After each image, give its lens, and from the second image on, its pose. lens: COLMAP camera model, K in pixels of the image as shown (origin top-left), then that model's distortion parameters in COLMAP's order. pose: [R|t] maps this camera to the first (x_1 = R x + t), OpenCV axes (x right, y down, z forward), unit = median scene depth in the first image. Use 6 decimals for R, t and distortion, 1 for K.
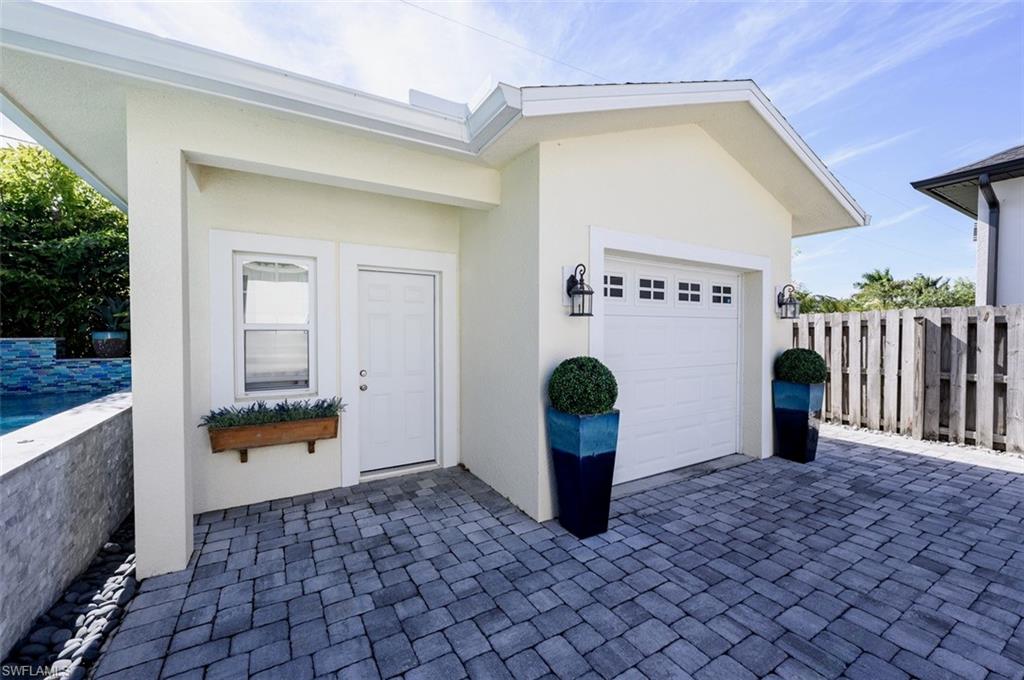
lens RADIAL K [[439.6, 0, 512.0], [0, 439.6, 340.0], [0, 0, 1]] dist [-0.014557, -0.000077]
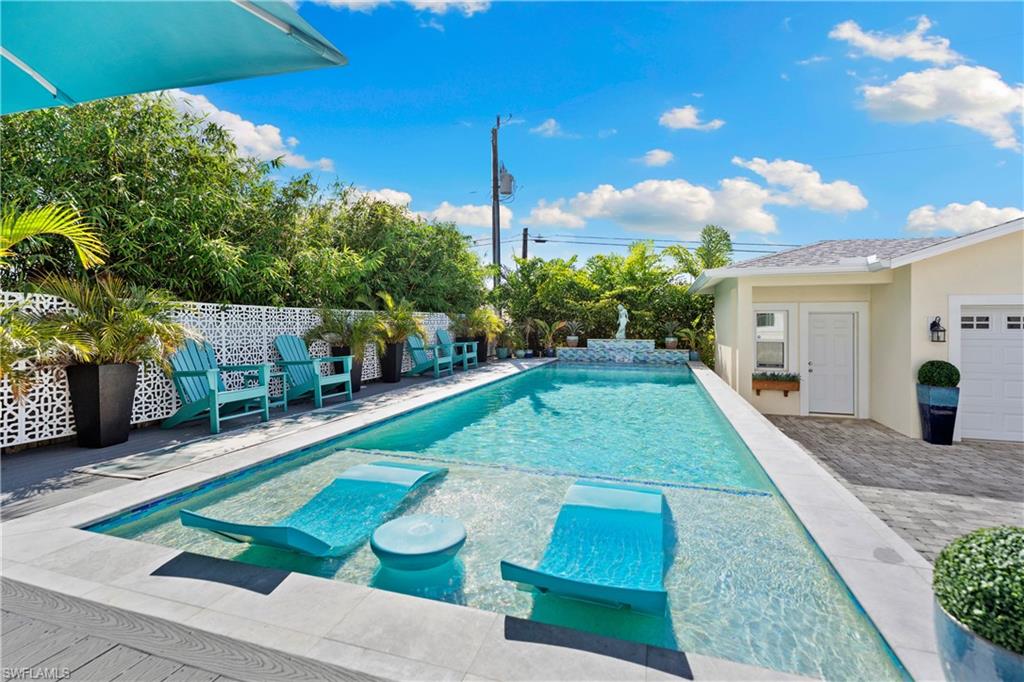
lens RADIAL K [[463.4, 0, 510.9], [0, 463.4, 325.1], [0, 0, 1]] dist [0.001137, 0.000370]
pose [[0.681932, 0.004466, -0.731402, 0.325112], [-0.015985, 0.999834, -0.008799, -0.068911], [0.731241, 0.017692, 0.681890, -1.684177]]
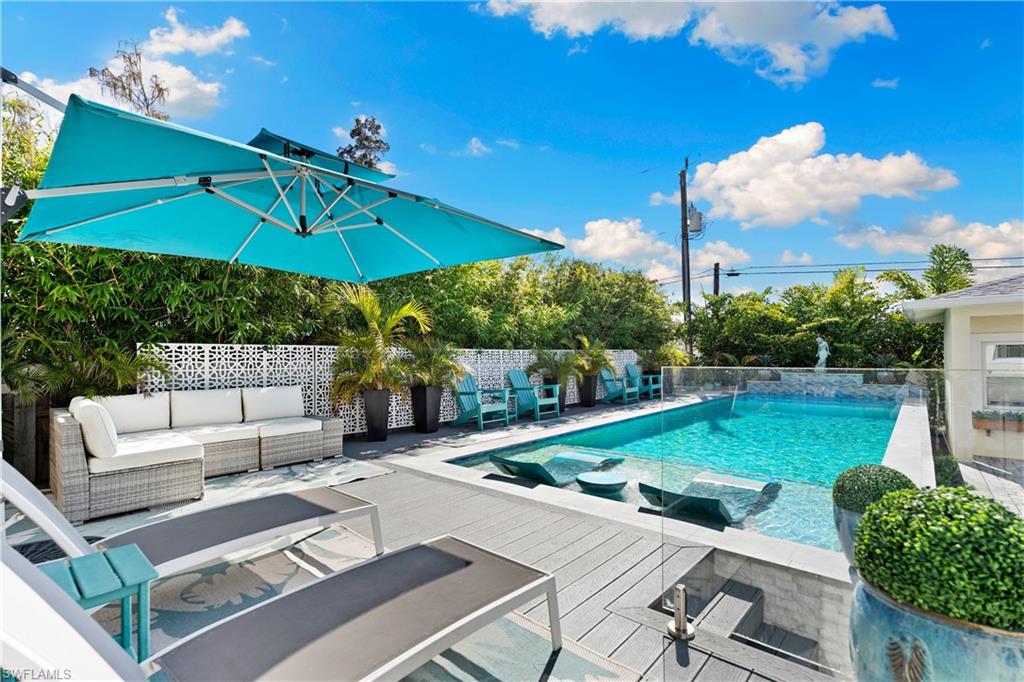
lens RADIAL K [[459.5, 0, 512.2], [0, 459.5, 351.5], [0, 0, 1]] dist [0.001128, 0.000470]
pose [[0.326561, -0.012960, -0.945087, 0.757523], [-0.008795, 0.999821, -0.016749, -0.085634], [0.945135, 0.013781, 0.326389, -1.910737]]
